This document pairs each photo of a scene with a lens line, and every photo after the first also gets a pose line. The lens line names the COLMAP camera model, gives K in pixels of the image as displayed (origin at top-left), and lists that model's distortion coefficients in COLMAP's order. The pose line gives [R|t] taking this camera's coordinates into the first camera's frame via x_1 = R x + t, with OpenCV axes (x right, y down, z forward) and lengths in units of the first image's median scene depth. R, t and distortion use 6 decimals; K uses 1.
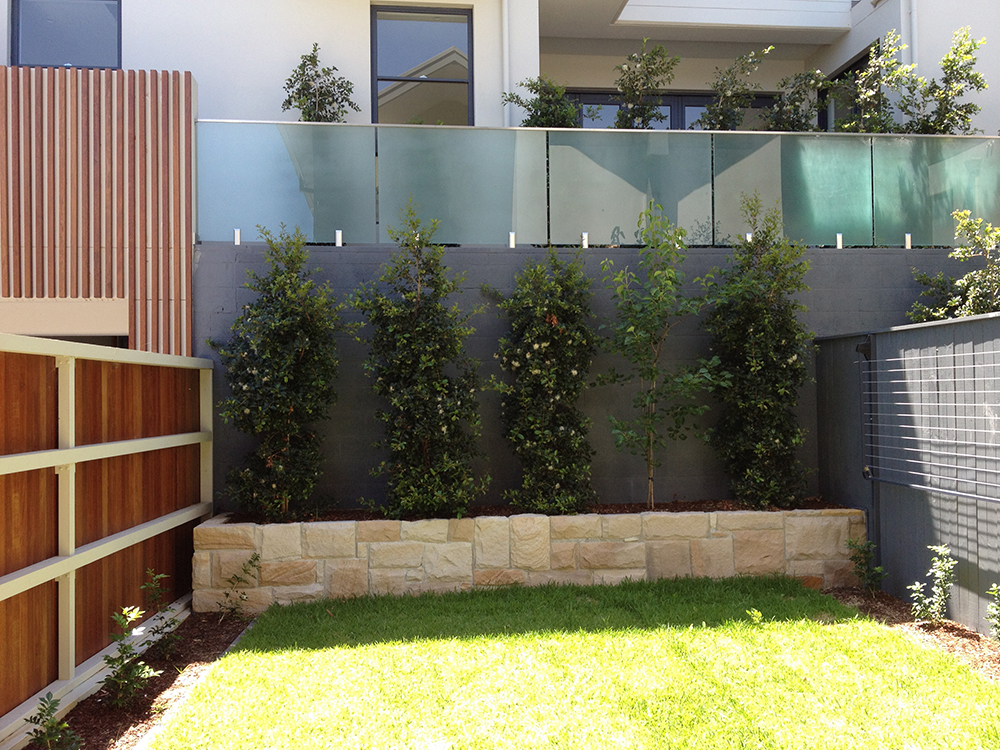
lens RADIAL K [[977.2, 0, 503.7], [0, 977.2, 369.8], [0, 0, 1]] dist [0.183401, -0.226661]
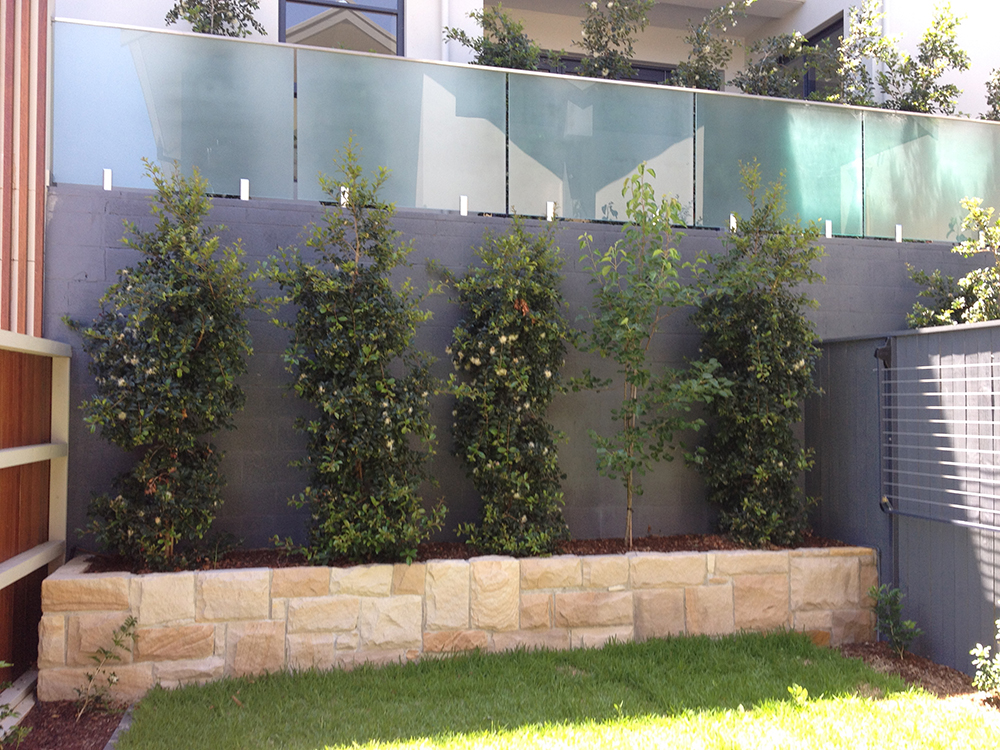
lens RADIAL K [[1072.9, 0, 501.3], [0, 1072.9, 362.3], [0, 0, 1]] dist [0.208251, -0.384734]
pose [[0.992656, 0.023718, 0.118626, -0.068755], [-0.021914, 0.999624, -0.016489, 0.008439], [-0.118973, 0.013768, 0.992802, 0.150775]]
